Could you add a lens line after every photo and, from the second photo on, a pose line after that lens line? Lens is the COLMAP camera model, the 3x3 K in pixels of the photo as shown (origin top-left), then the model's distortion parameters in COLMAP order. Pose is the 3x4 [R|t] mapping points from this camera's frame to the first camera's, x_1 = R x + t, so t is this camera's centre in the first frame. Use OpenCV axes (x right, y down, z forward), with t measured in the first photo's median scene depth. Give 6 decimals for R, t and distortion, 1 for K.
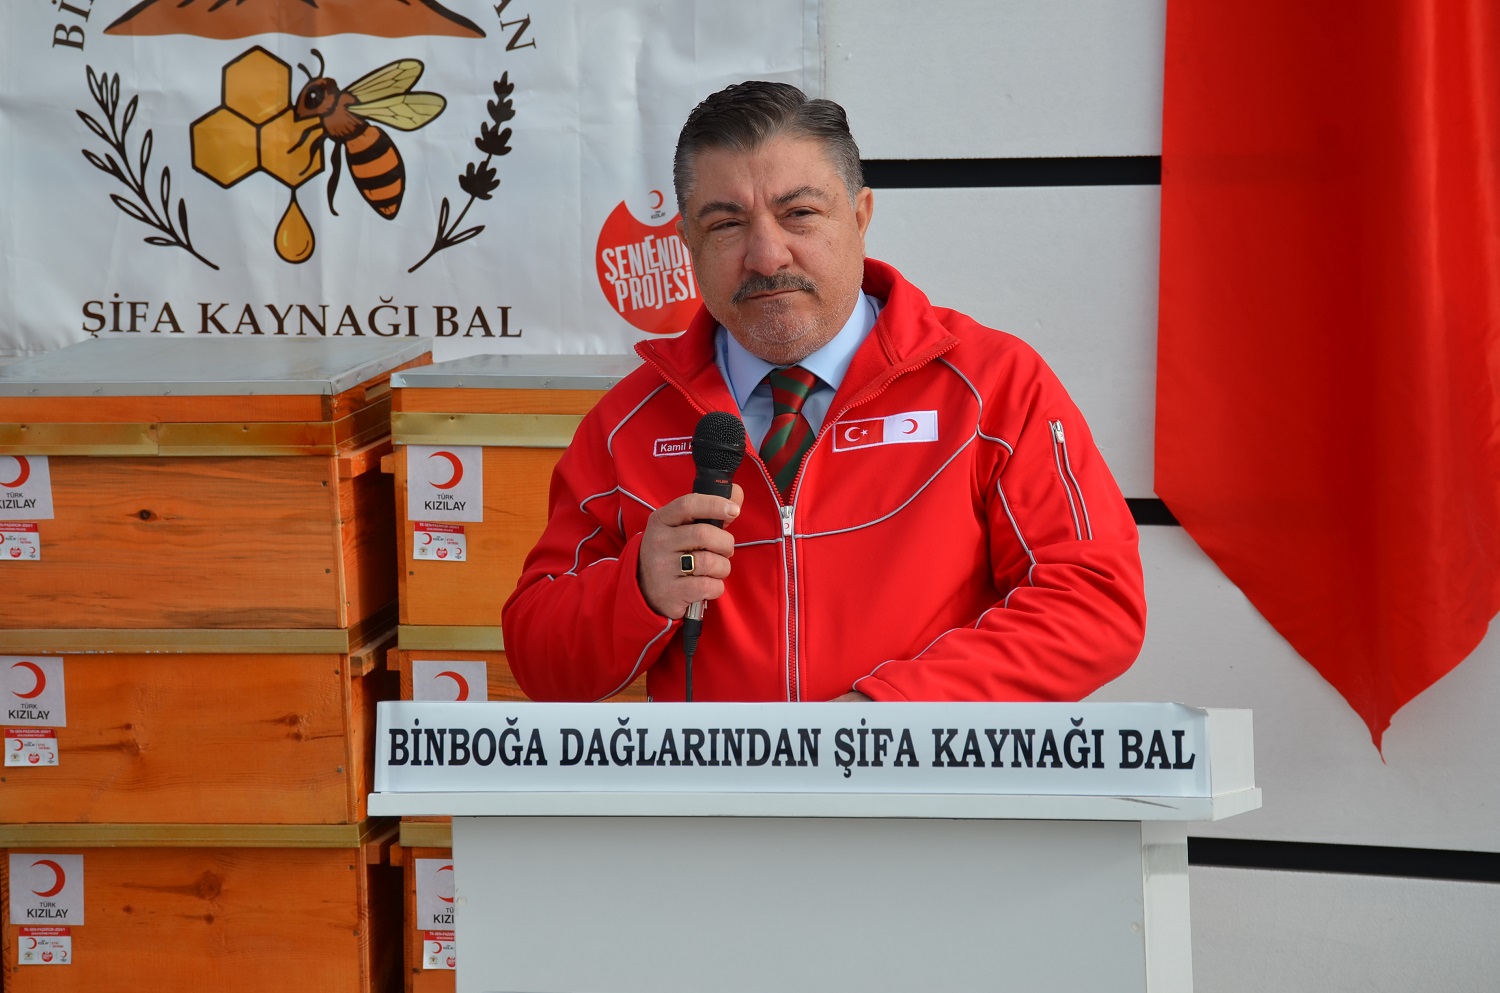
lens RADIAL K [[3562.6, 0, 756.7], [0, 3562.6, 499.8], [0, 0, 1]] dist [0.668670, 0.000000]
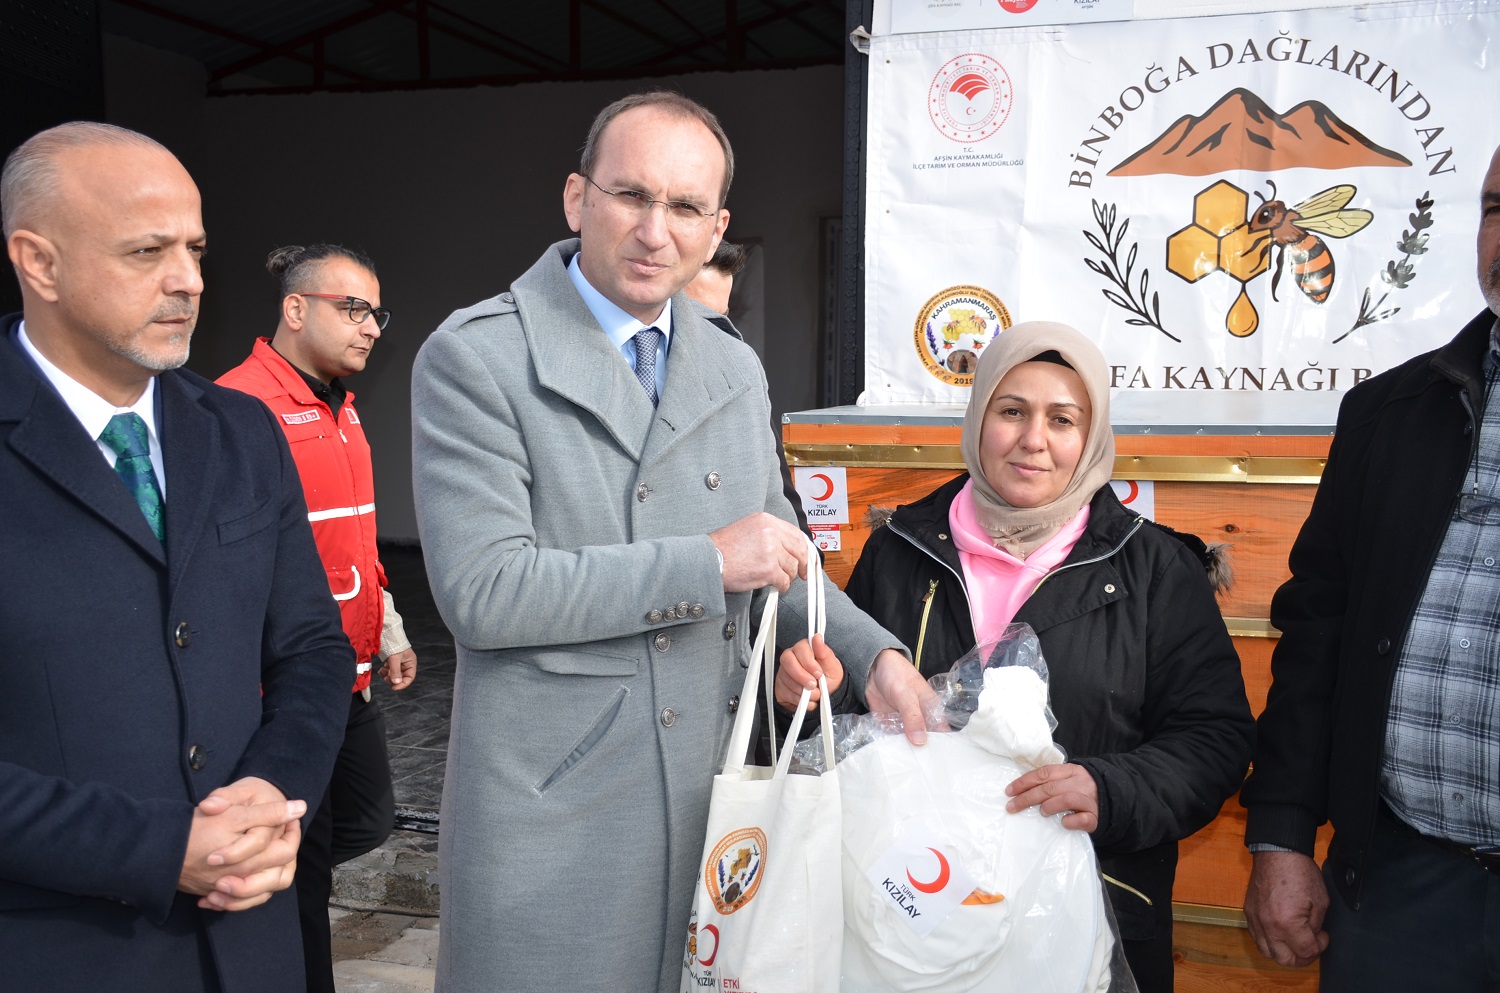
lens RADIAL K [[1709.6, 0, 745.1], [0, 1709.6, 510.8], [0, 0, 1]] dist [0.080365, 0.000000]
pose [[0.990572, 0.023972, -0.134882, -0.227890], [-0.021113, 0.999522, 0.022585, -0.010832], [0.135359, -0.019525, 0.990604, 0.333915]]
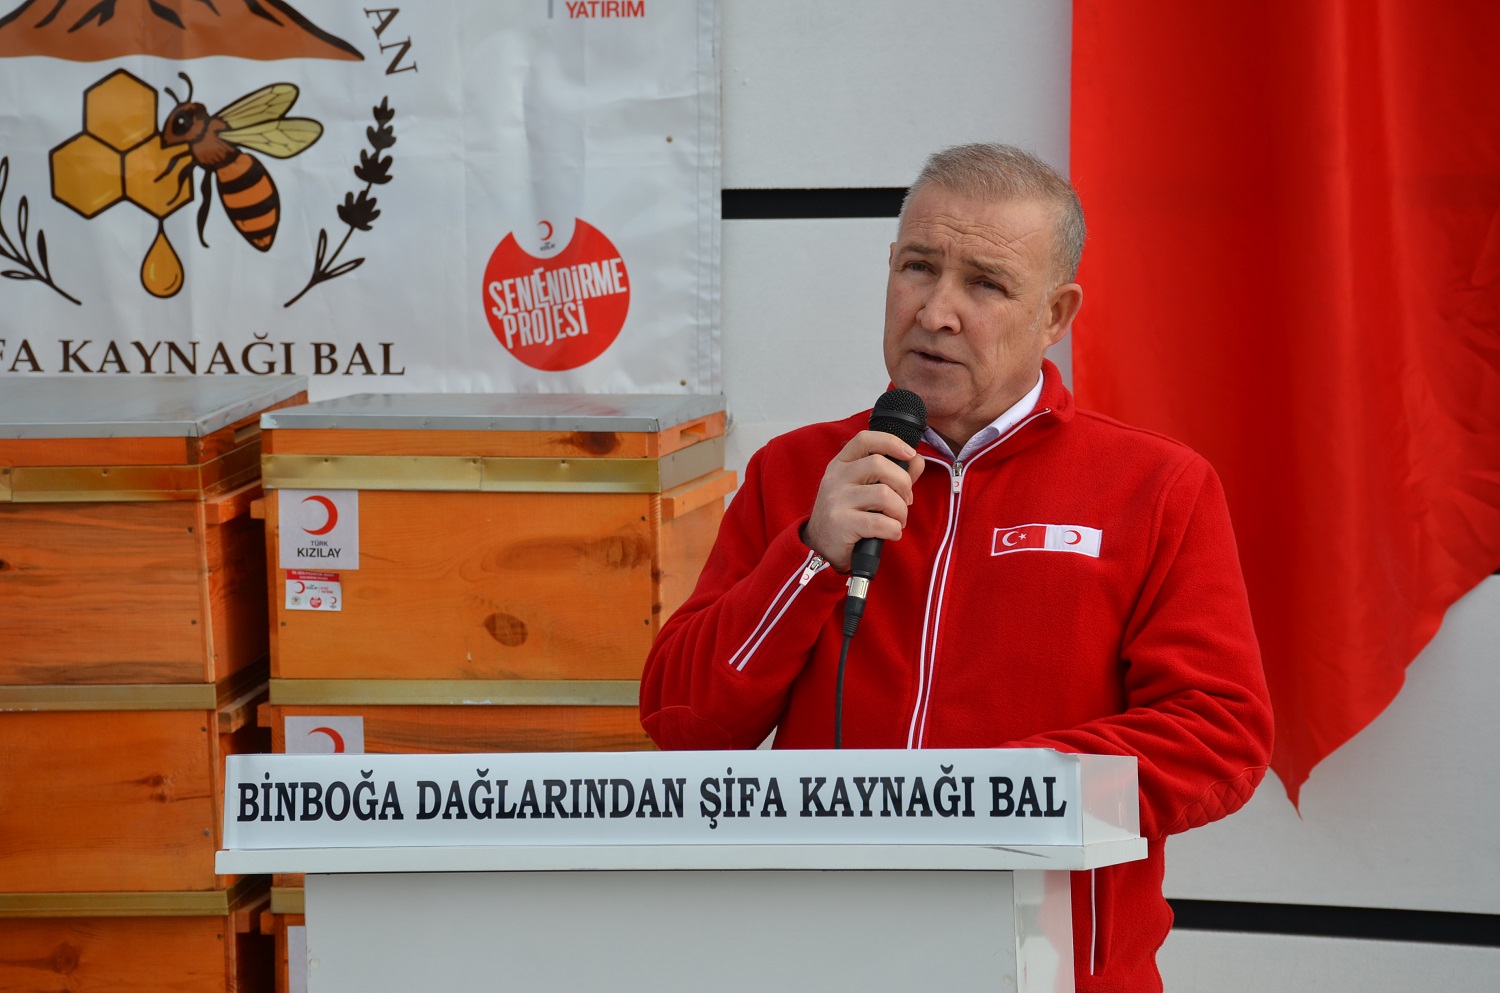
lens RADIAL K [[3831.4, 0, 744.2], [0, 3831.4, 501.3], [0, 0, 1]] dist [0.822453, 0.000000]
pose [[0.999911, -0.004484, 0.012545, 0.011527], [0.004634, 0.999918, -0.011958, 0.000744], [-0.012490, 0.012015, 0.999850, -0.025719]]
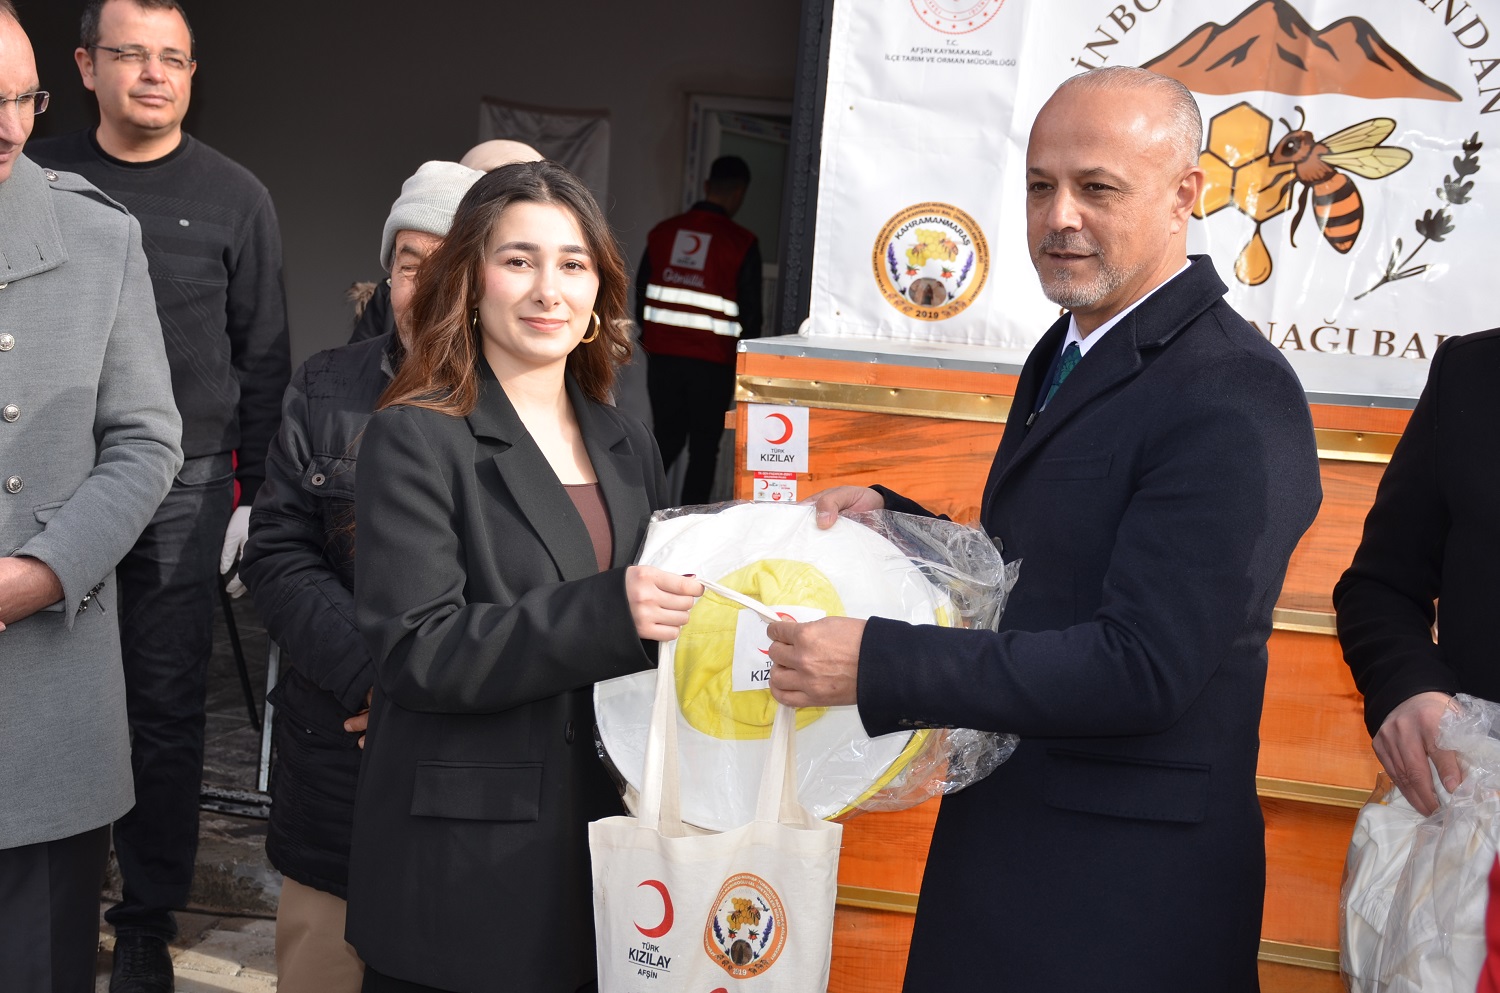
lens RADIAL K [[2106.6, 0, 751.6], [0, 2106.6, 508.4], [0, 0, 1]] dist [0.217936, 0.000000]
pose [[0.996002, 0.086737, -0.021347, -0.274638], [-0.085734, 0.995340, 0.044143, -0.009609], [0.025076, -0.042136, 0.998797, 0.294494]]
